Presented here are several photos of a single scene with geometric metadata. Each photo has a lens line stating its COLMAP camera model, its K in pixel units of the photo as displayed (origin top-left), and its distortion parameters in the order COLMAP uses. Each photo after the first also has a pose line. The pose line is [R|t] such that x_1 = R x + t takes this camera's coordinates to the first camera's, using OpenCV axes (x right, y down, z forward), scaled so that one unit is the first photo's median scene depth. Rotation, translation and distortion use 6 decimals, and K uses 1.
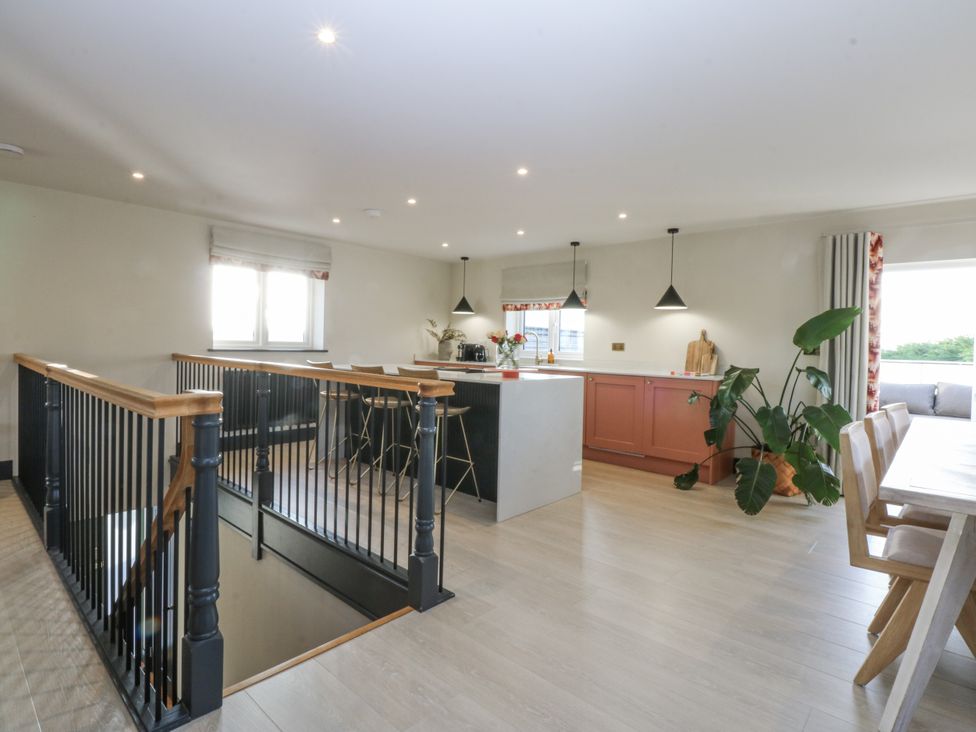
lens RADIAL K [[513.6, 0, 494.8], [0, 513.6, 360.9], [0, 0, 1]] dist [-0.002139, -0.009899]
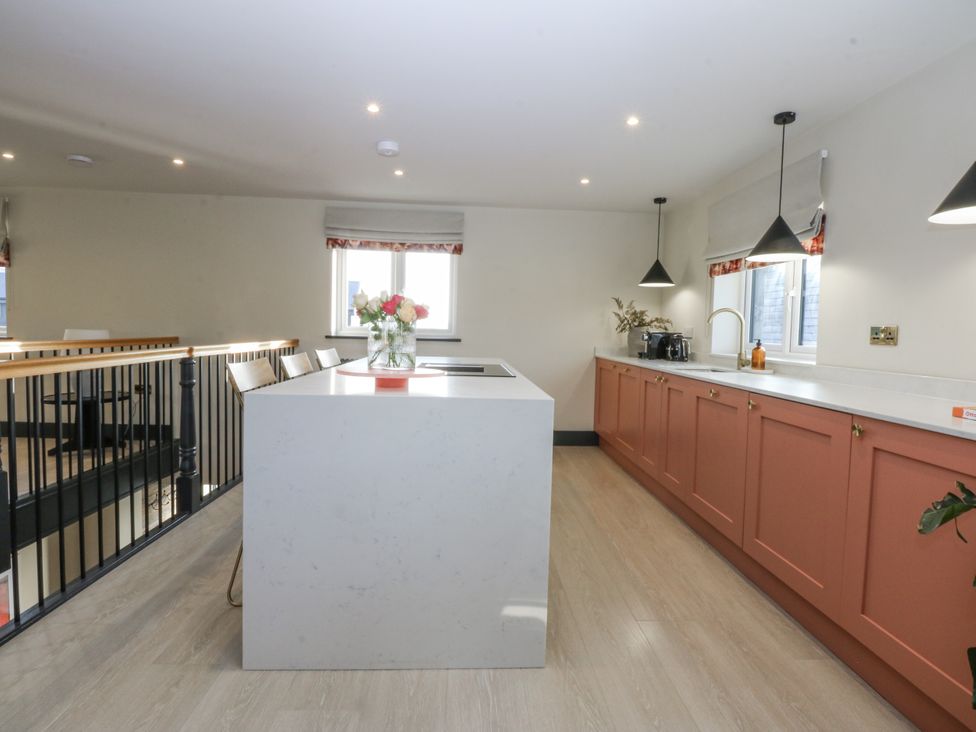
lens RADIAL K [[513.6, 0, 486.9], [0, 513.6, 352.9], [0, 0, 1]] dist [-0.002139, -0.009899]
pose [[0.701684, 0.026903, -0.711981, 0.352934], [-0.031503, 0.999481, 0.006719, -0.006679], [0.711792, 0.017714, 0.702167, 0.546077]]
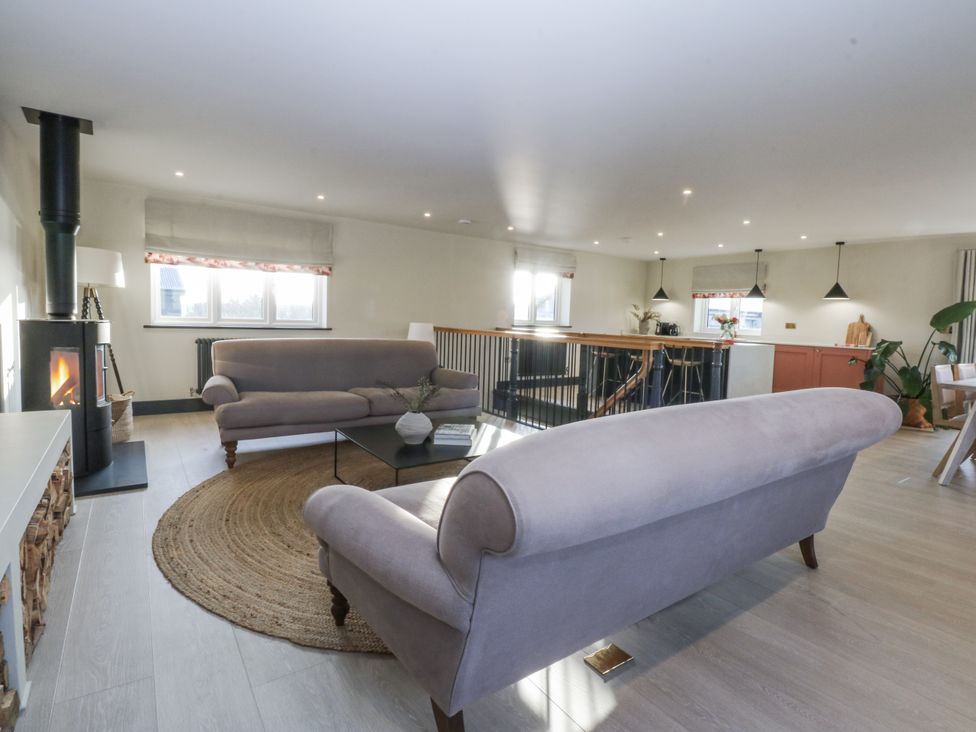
lens RADIAL K [[513.6, 0, 490.6], [0, 513.6, 359.8], [0, 0, 1]] dist [-0.002139, -0.009899]
pose [[0.973062, 0.024474, -0.229242, -0.255127], [-0.014488, 0.998875, 0.045146, 0.014766], [0.230089, -0.040609, 0.972322, -0.594492]]
